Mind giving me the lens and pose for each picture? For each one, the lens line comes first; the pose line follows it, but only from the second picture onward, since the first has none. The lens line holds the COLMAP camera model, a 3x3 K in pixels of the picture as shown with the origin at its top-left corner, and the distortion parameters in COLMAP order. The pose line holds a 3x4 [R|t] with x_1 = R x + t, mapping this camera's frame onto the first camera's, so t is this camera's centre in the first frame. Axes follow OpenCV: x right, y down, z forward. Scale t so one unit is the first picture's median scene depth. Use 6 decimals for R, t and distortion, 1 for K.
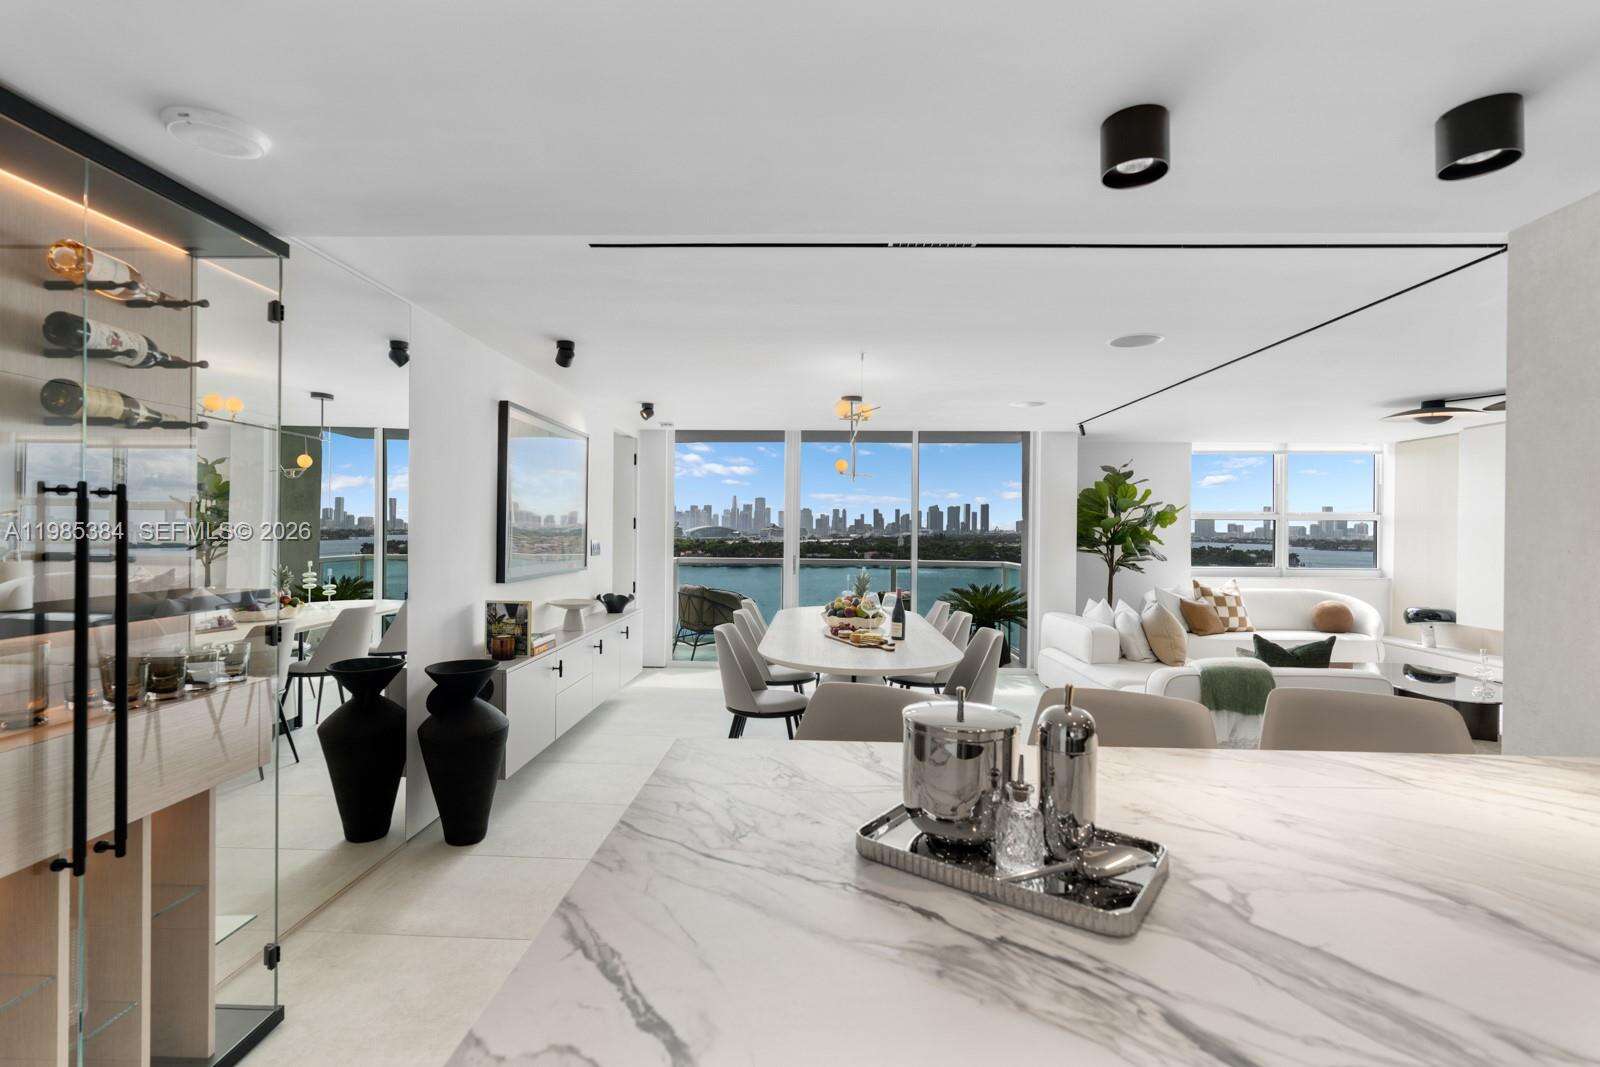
lens RADIAL K [[734.5, 0, 791.9], [0, 734.5, 534.8], [0, 0, 1]] dist [0.000931, 0.002432]
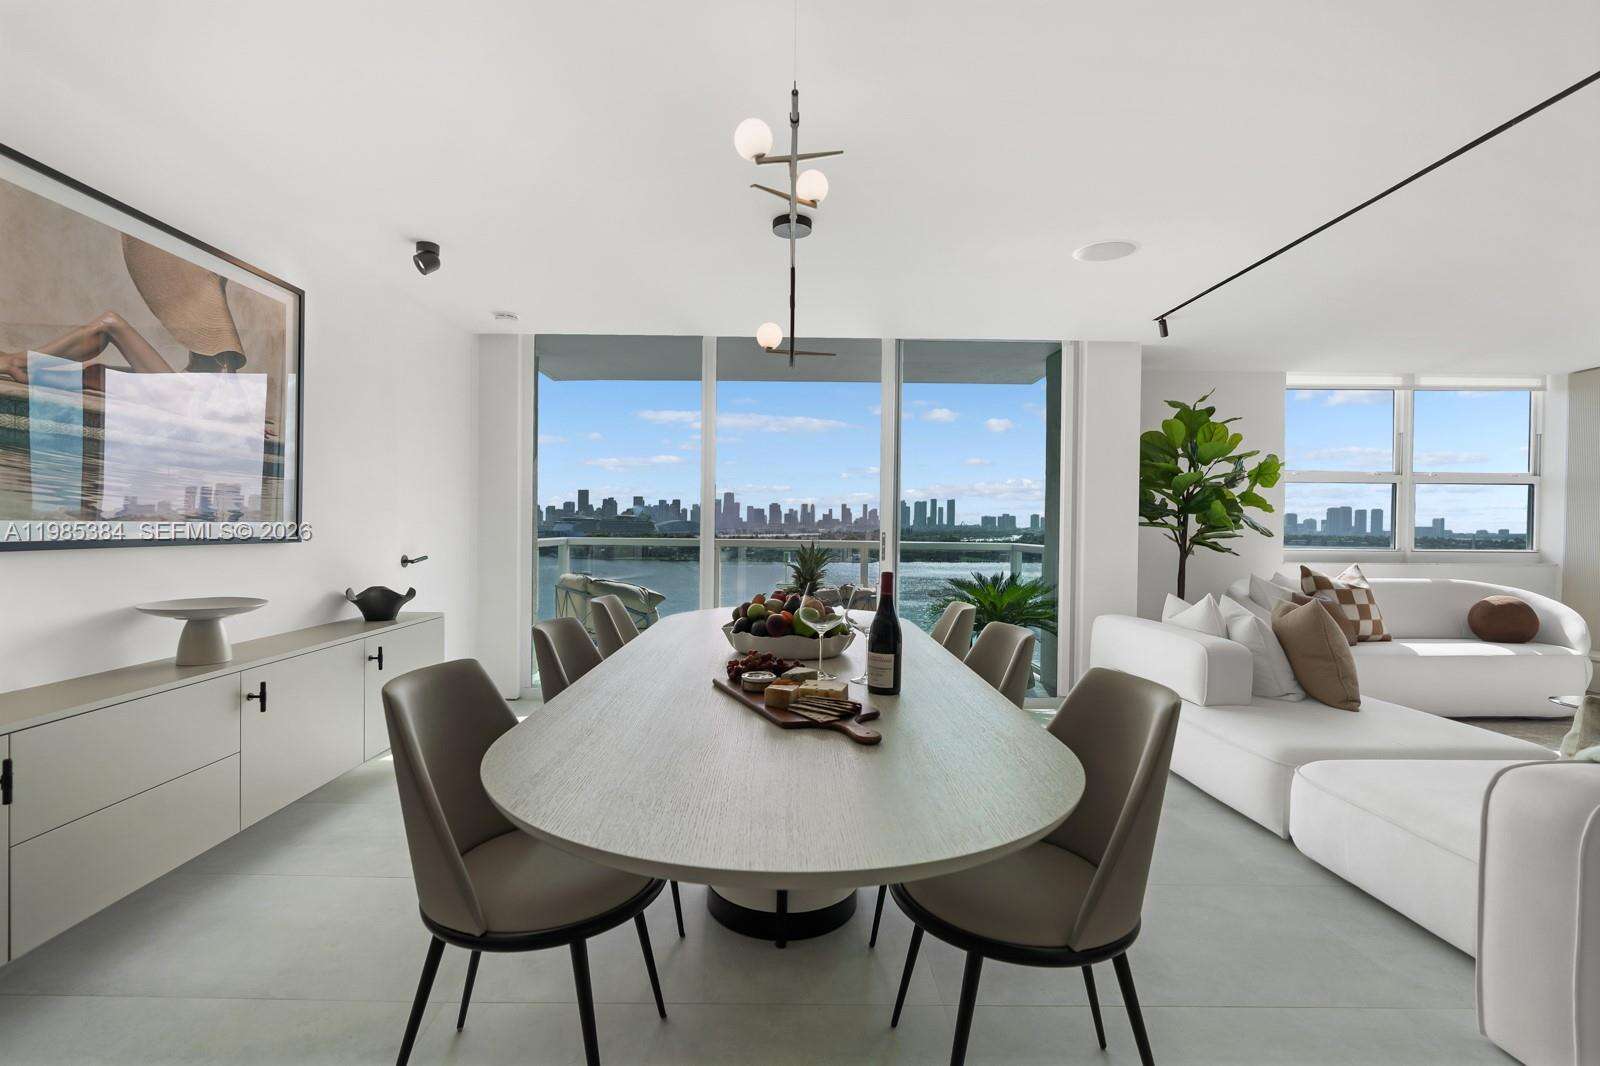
lens RADIAL K [[734.5, 0, 799.7], [0, 734.5, 529.7], [0, 0, 1]] dist [0.000931, 0.002432]
pose [[0.998540, 0.001529, 0.054000, 0.044933], [-0.001523, 0.999999, -0.000147, 0.030205], [-0.054000, 0.000064, 0.998541, 0.358422]]
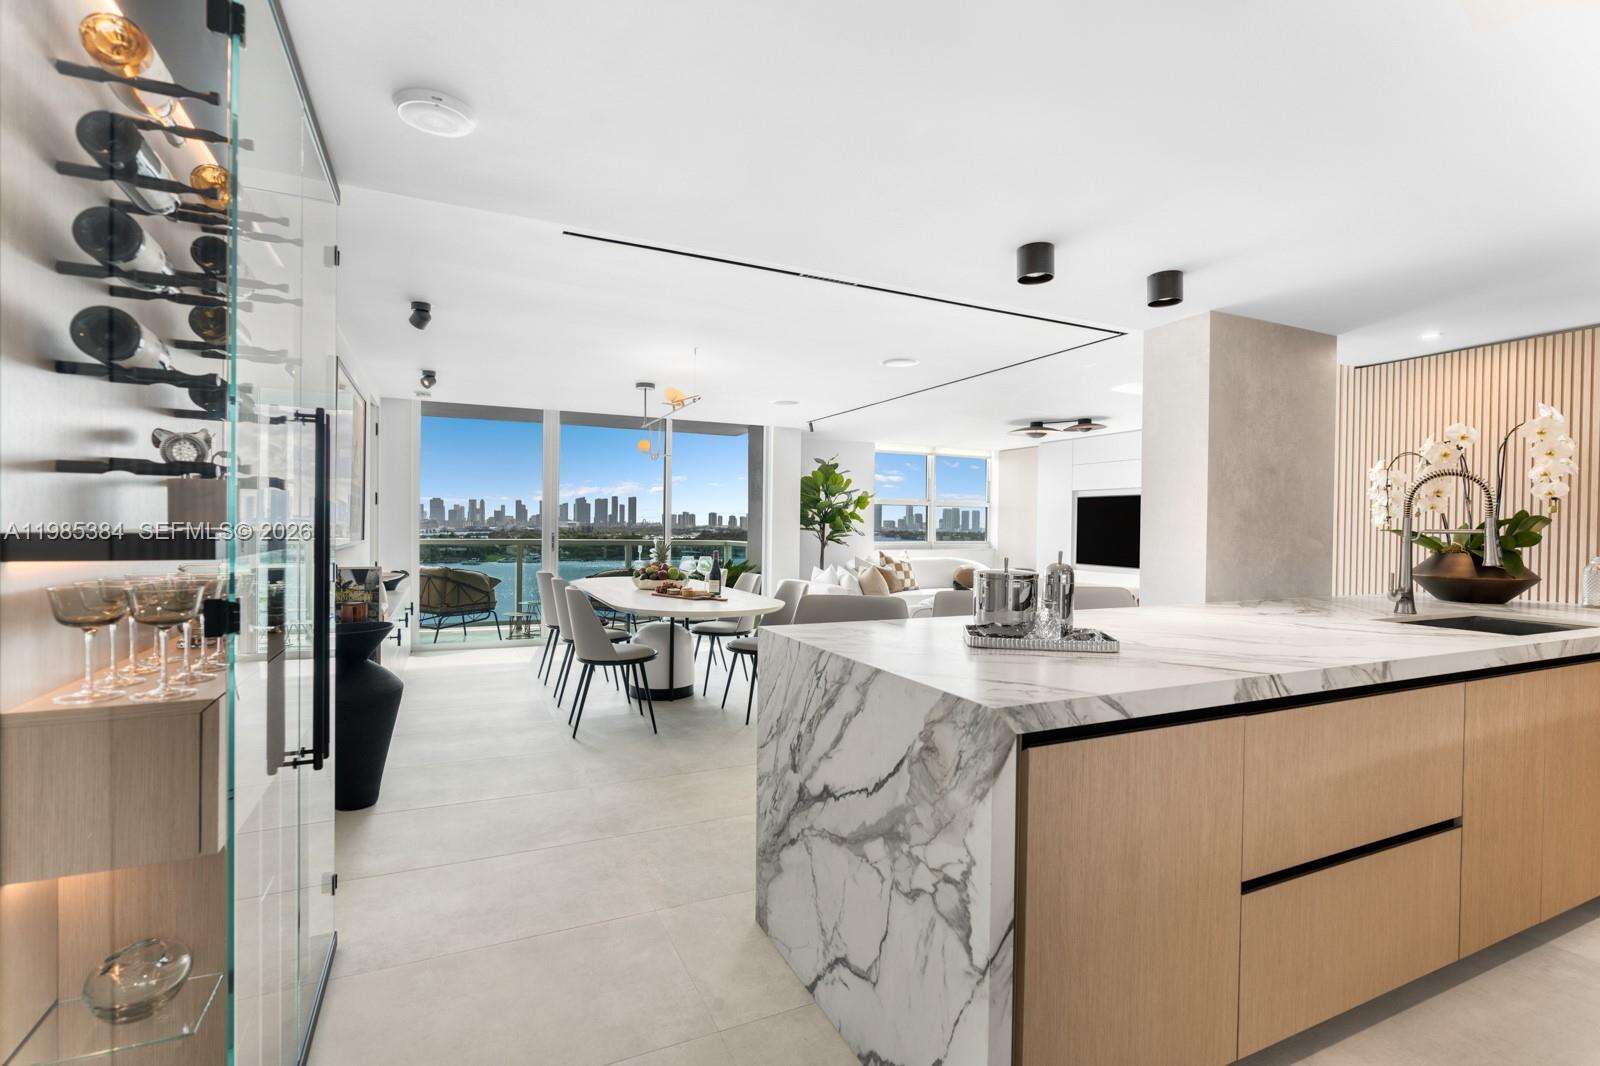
lens RADIAL K [[734.5, 0, 800.2], [0, 734.5, 531.3], [0, 0, 1]] dist [0.000931, 0.002432]
pose [[0.885252, -0.002615, 0.465105, -0.172208], [0.000183, 0.999986, 0.005274, 0.021356], [-0.465112, -0.004583, 0.885240, -0.060195]]
